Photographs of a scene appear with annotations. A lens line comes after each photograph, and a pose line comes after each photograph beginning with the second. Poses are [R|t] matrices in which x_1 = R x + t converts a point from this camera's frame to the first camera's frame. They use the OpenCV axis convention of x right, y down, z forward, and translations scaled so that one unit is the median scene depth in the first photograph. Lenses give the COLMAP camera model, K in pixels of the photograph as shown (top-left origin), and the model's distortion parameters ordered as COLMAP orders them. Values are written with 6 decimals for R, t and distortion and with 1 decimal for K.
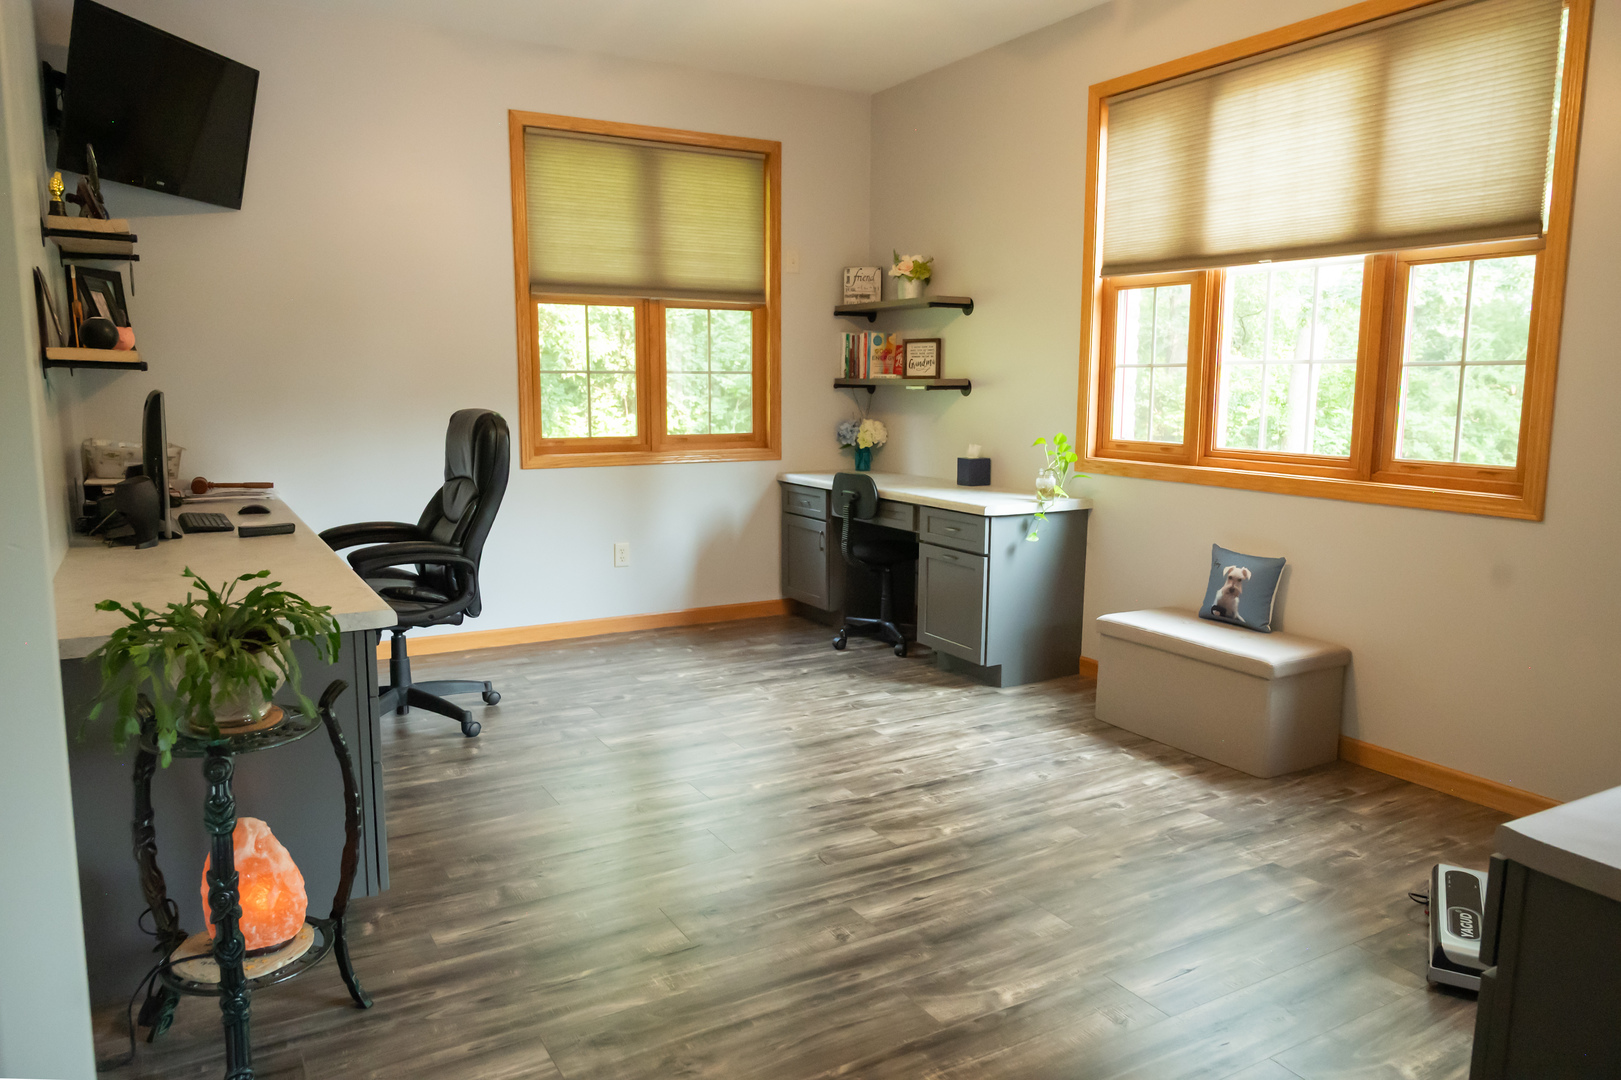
lens RADIAL K [[1090.5, 0, 808.2], [0, 1090.5, 549.8], [0, 0, 1]] dist [-0.005234, 0.005374]
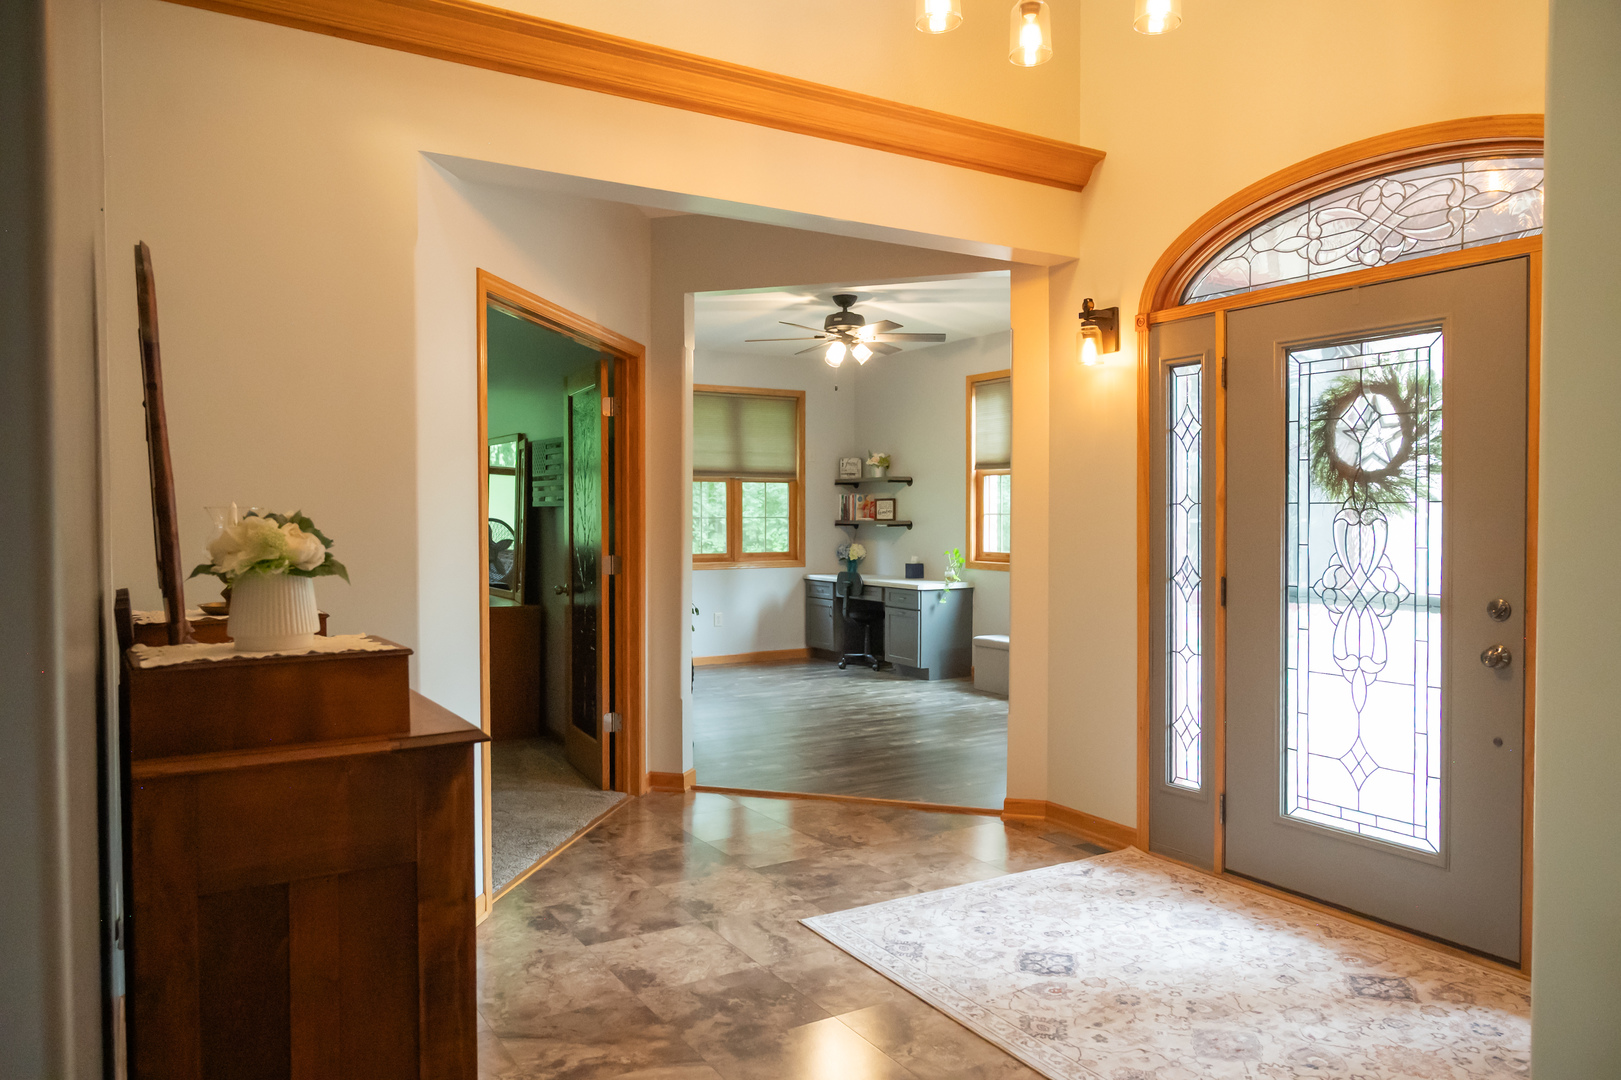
lens RADIAL K [[1090.5, 0, 808.2], [0, 1090.5, 549.8], [0, 0, 1]] dist [-0.005234, 0.005374]
pose [[0.999565, -0.004857, 0.029096, -0.076493], [0.008418, 0.992303, -0.123549, 0.113927], [-0.028272, 0.123740, 0.991912, -0.786027]]
